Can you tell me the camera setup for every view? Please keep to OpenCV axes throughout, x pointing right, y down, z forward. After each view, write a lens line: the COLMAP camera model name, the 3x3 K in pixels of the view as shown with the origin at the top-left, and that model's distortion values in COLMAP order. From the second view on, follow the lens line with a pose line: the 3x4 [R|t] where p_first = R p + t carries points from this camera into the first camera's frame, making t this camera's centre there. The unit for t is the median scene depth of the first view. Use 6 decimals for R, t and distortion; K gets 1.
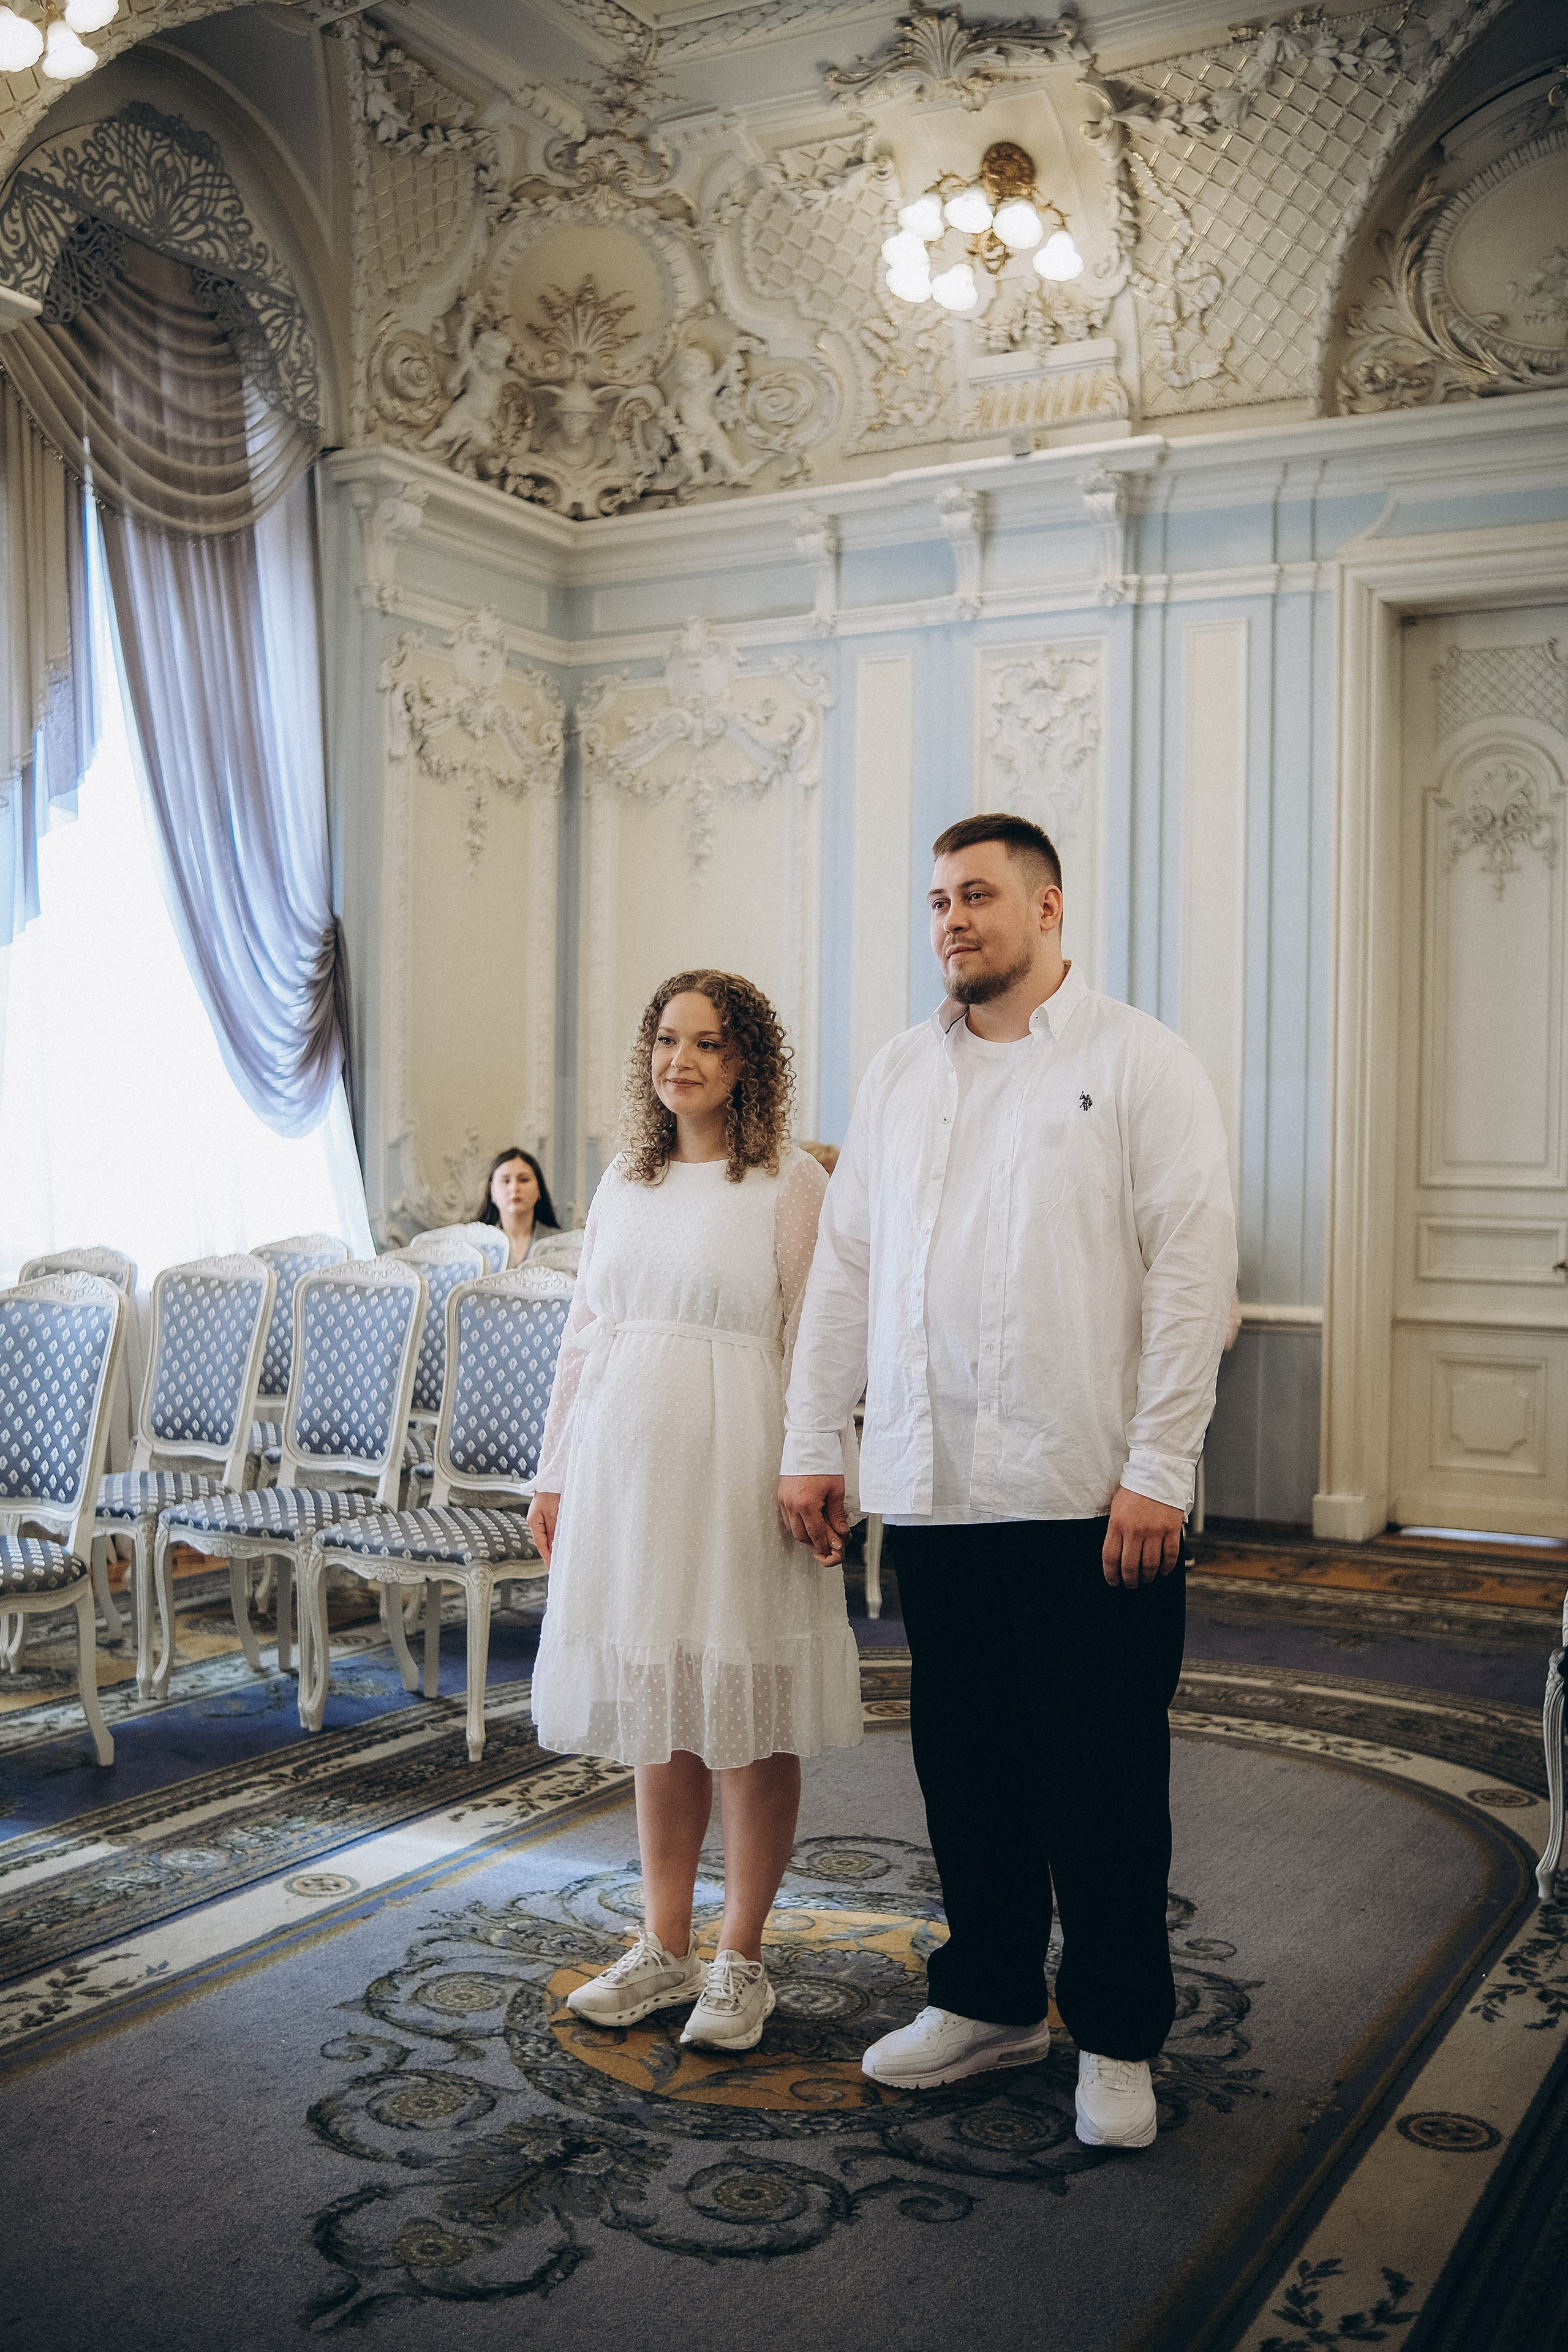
lens RADIAL K [[2382.6, 0, 740.8], [0, 2382.6, 1161.3], [0, 0, 1]] dist [-0.127040, 0.210872]
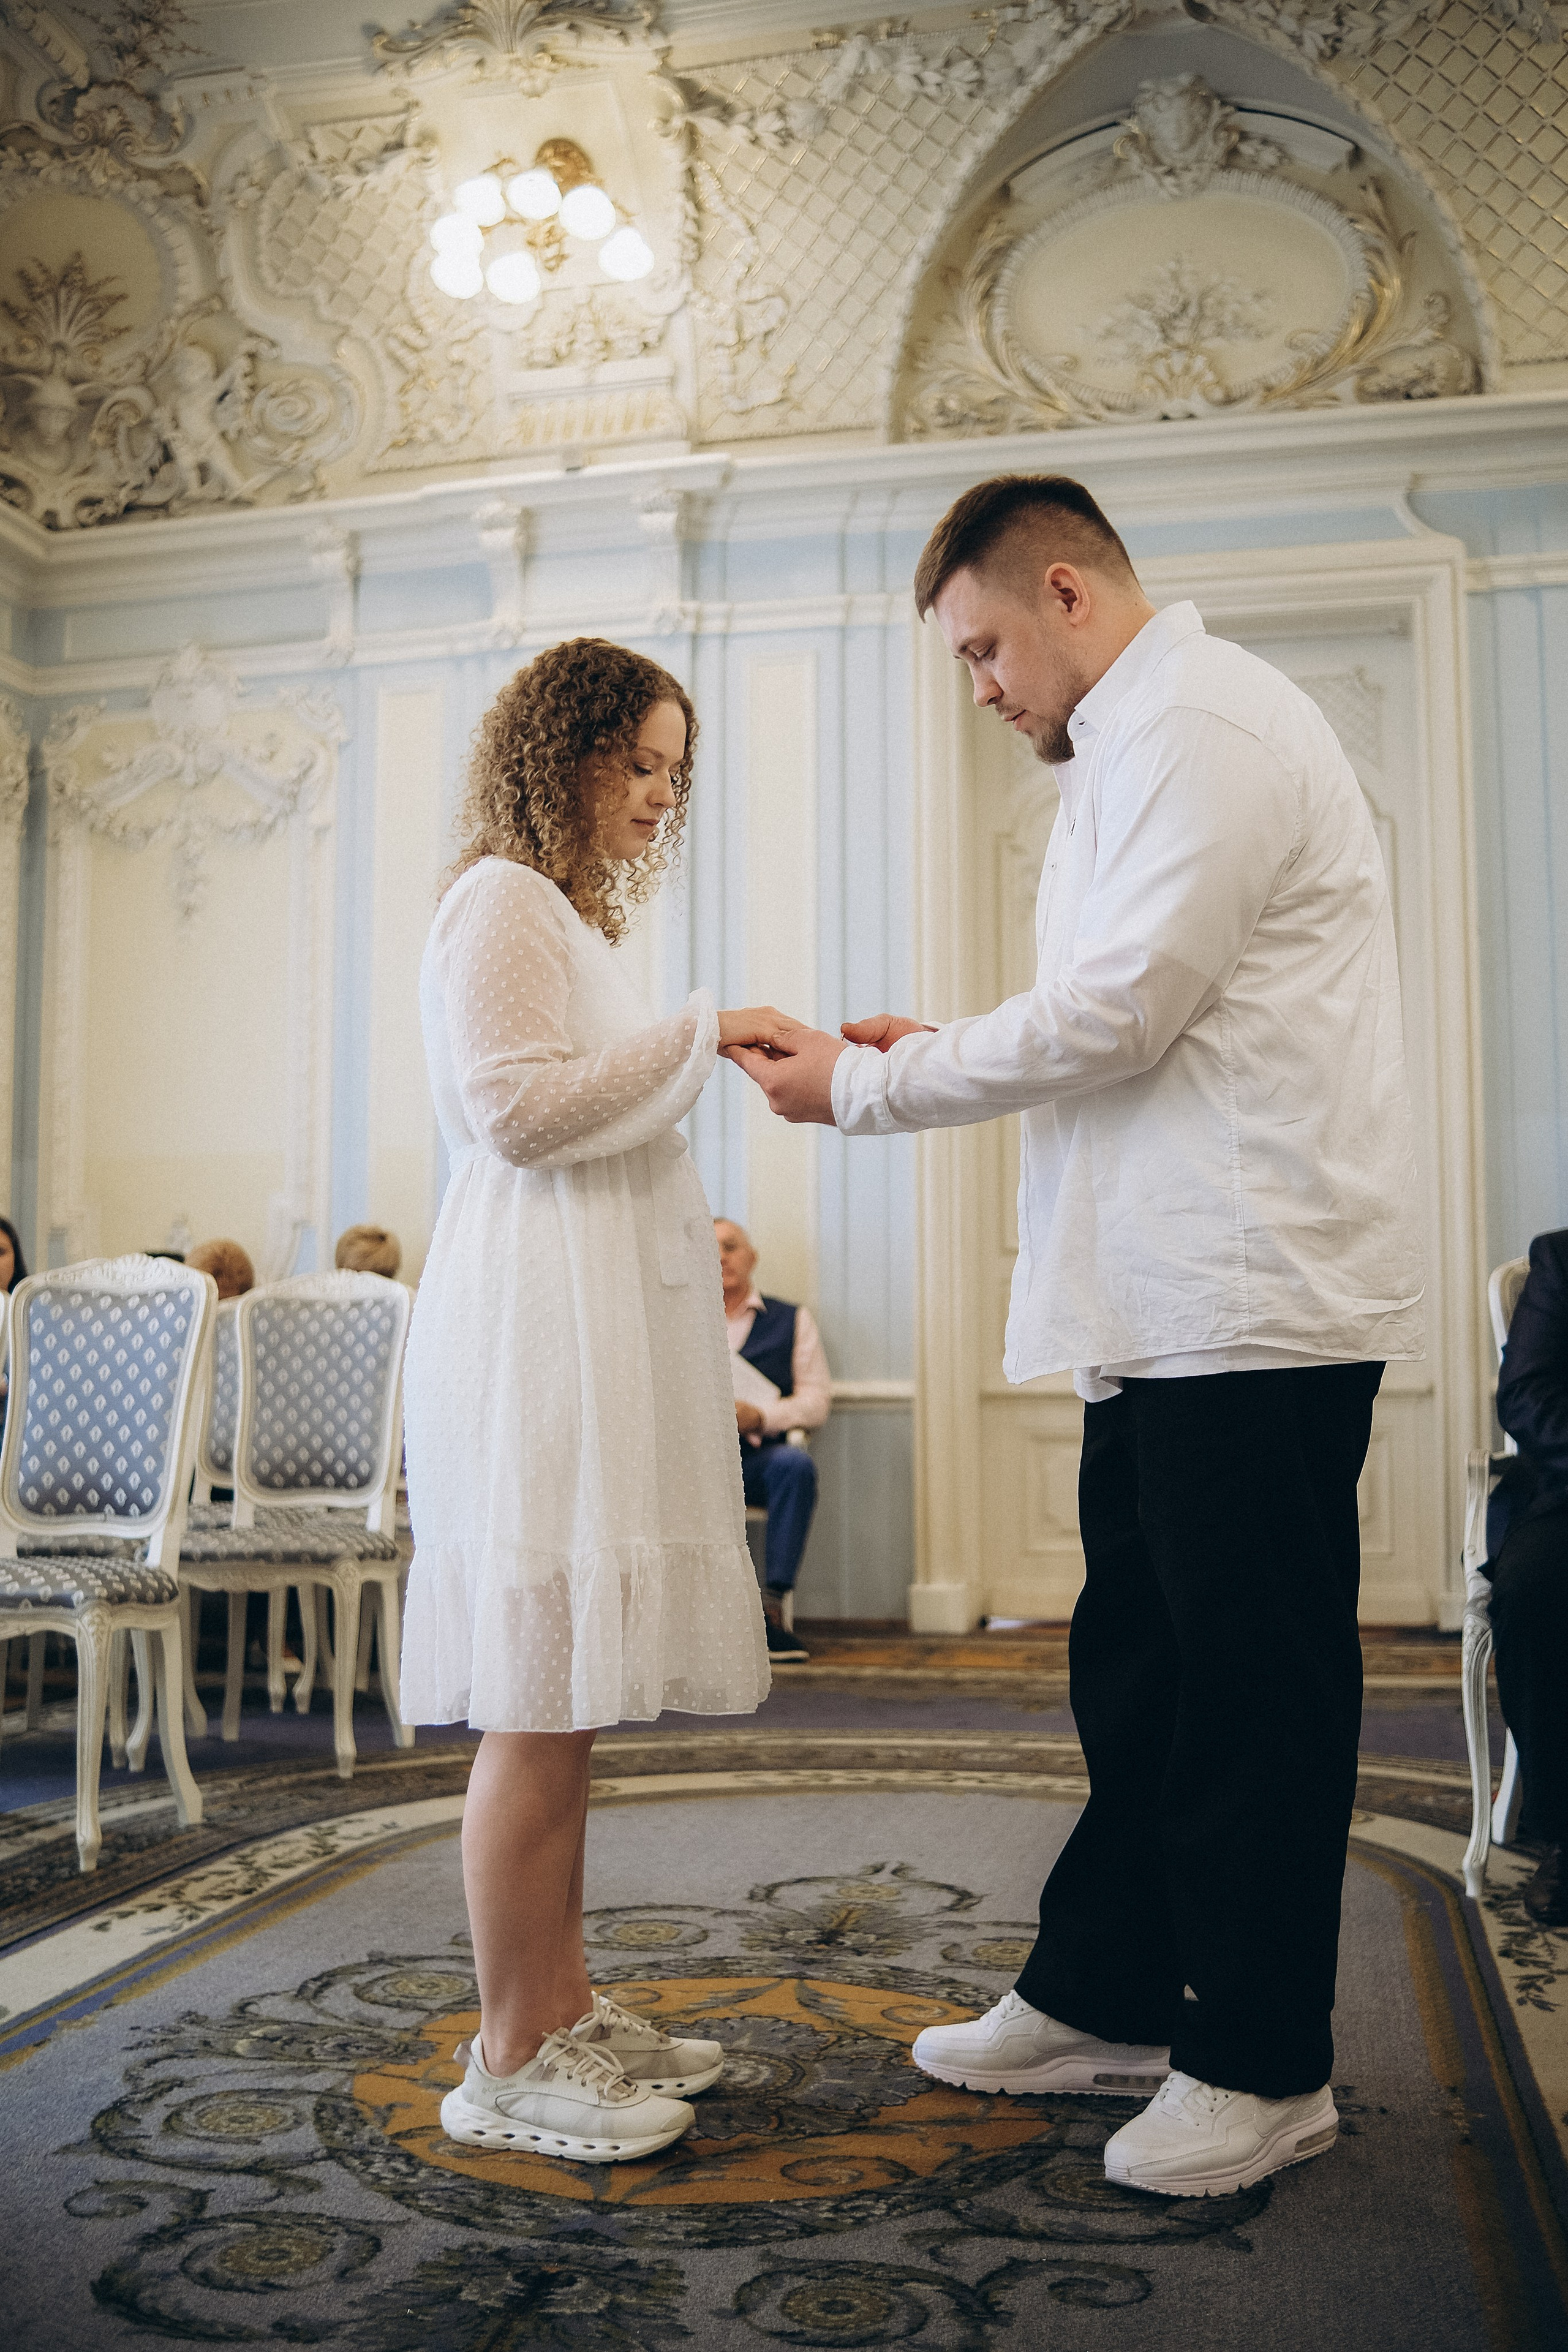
lens RADIAL K [[2388.8, 0, 748.5], [0, 2388.8, 1179.6], [0, 0, 1]] dist [-0.143848, 0.233844]
pose [[0.957596, 0.008678, 0.287982, -0.083894], [0.019911, 0.995163, -0.096195, 0.072162], [-0.287424, 0.097850, 0.952792, 0.132750]]
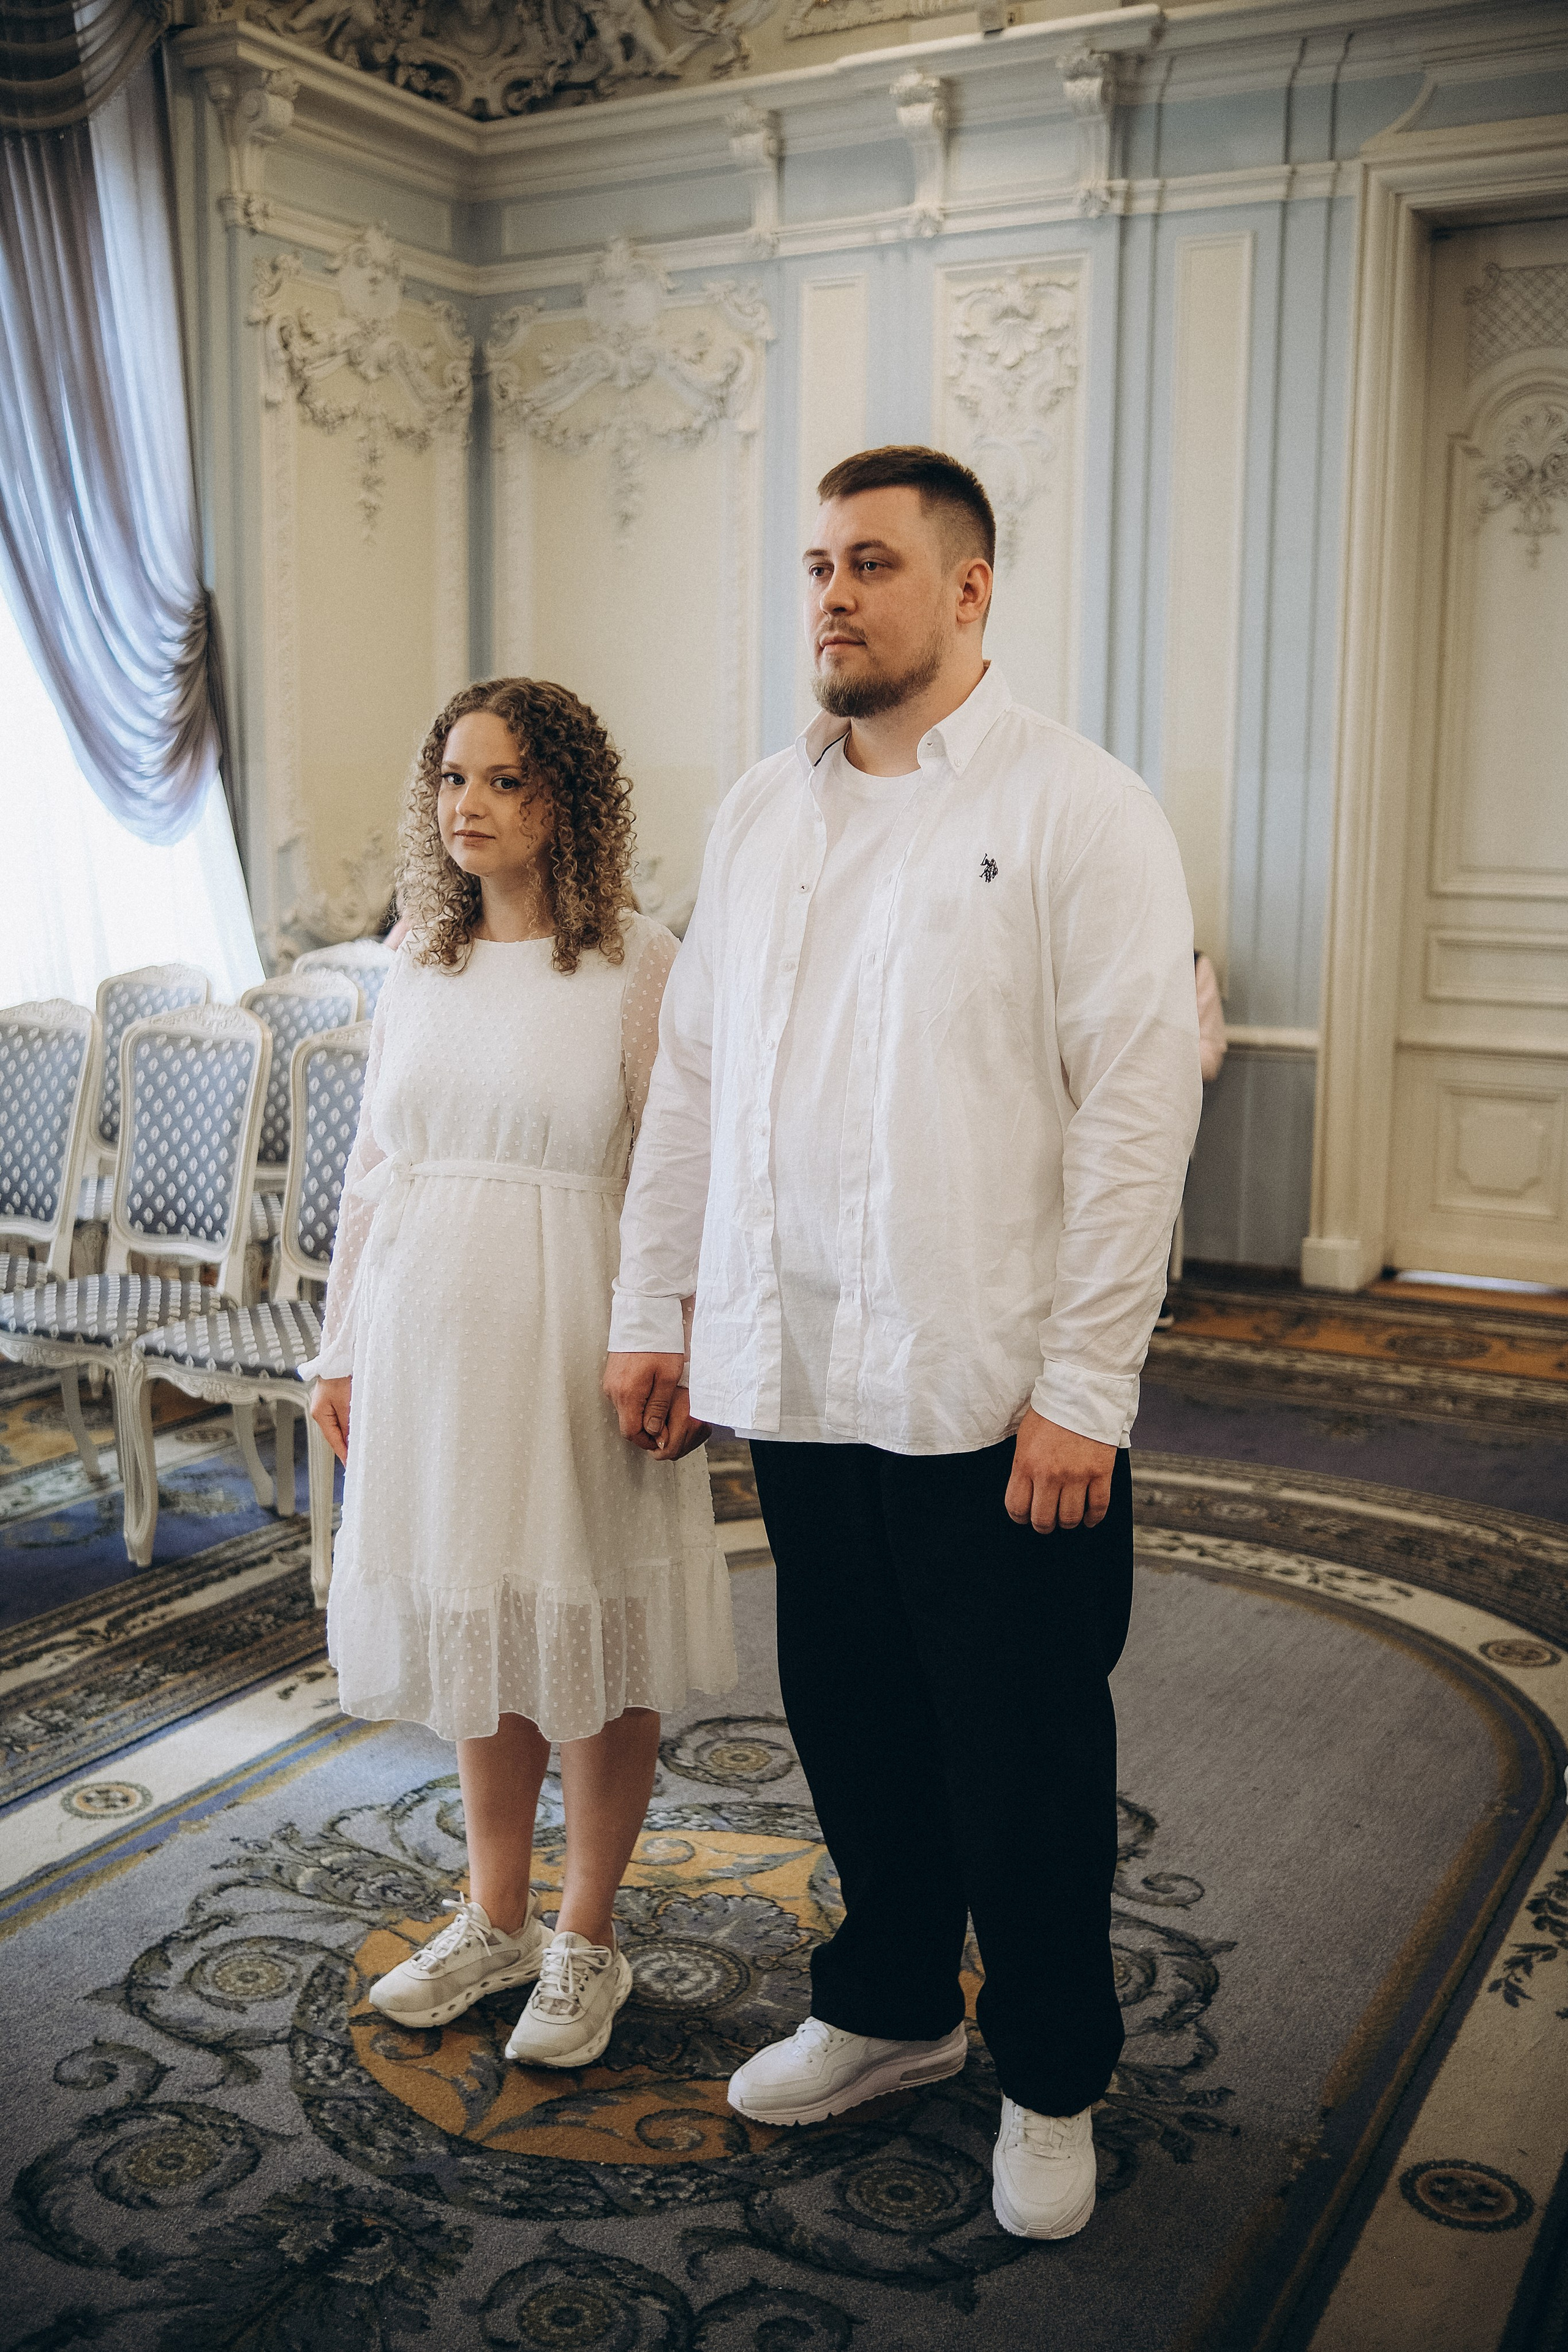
lens RADIAL K [[2373.5, 0, 753.1], [0, 2373.5, 1176.6], [0, 0, 1]] dist [-0.126485, 0.205995]
pose [[0.999937, -0.006129, 0.009447, 0.023881], [0.004663, 0.988973, 0.148021, -0.017214], [-0.010250, -0.147968, 0.988939, 0.115554]]
